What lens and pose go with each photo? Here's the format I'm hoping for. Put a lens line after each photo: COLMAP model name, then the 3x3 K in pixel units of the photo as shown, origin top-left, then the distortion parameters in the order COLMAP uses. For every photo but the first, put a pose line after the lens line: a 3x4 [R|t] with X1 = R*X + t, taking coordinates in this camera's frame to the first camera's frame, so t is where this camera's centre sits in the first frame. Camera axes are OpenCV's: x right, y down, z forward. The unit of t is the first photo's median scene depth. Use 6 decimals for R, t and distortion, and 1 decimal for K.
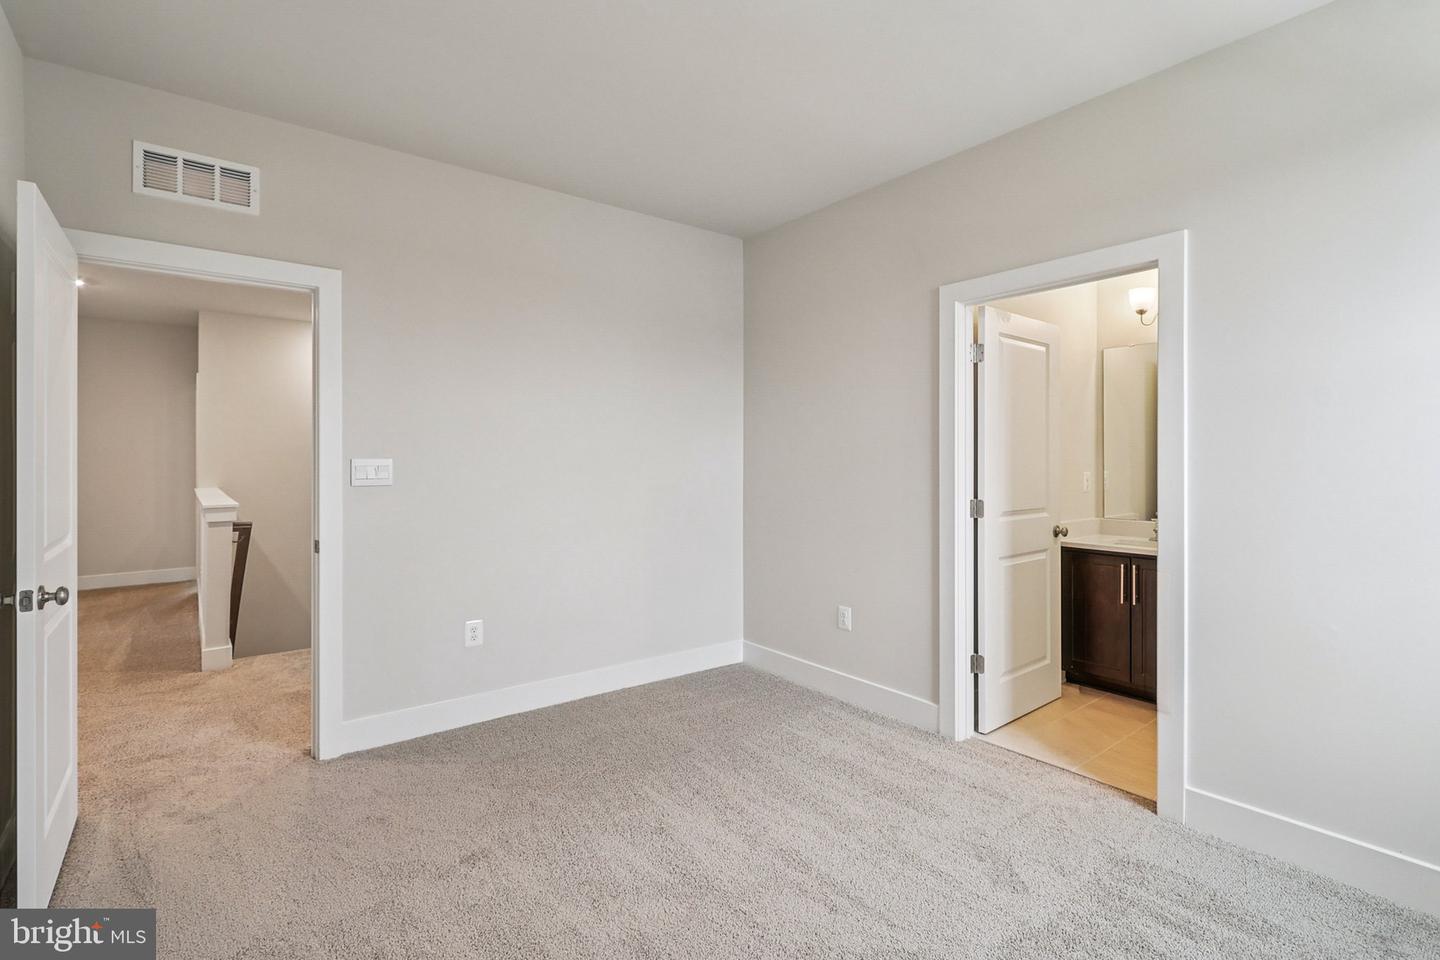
lens RADIAL K [[671.6, 0, 719.0], [0, 671.6, 466.3], [0, 0, 1]] dist [0.006300, -0.000637]
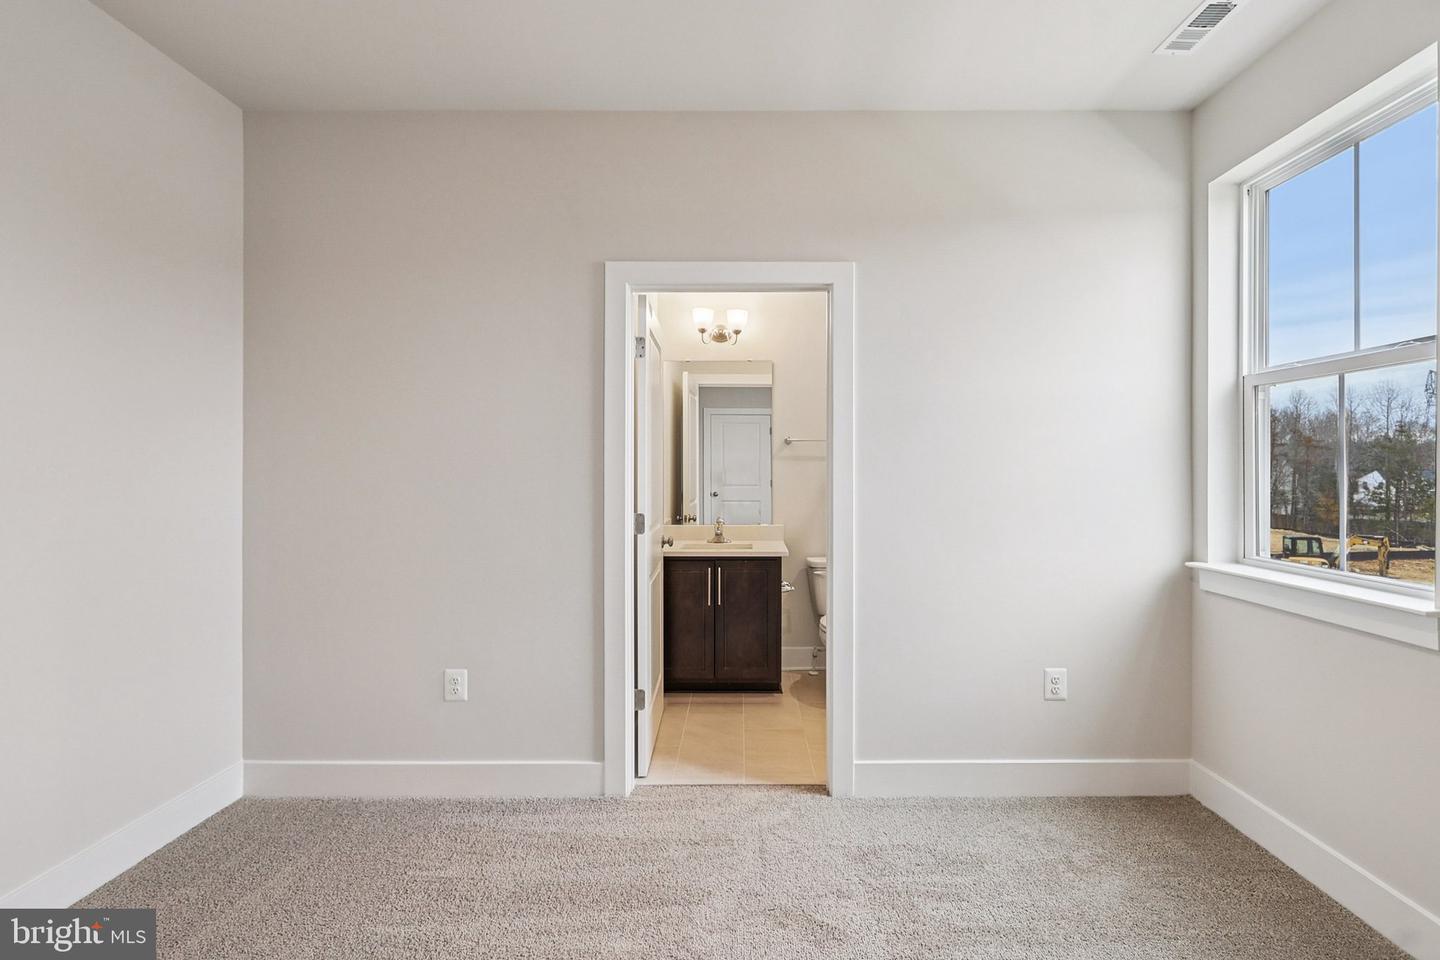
lens RADIAL K [[687.3, 0, 709.5], [0, 687.3, 471.8], [0, 0, 1]] dist [0.002313, -0.000517]
pose [[0.615790, -0.004742, 0.787896, -0.263196], [0.006055, 0.999981, 0.001287, -0.005596], [-0.787887, 0.003978, 0.615807, 0.367870]]
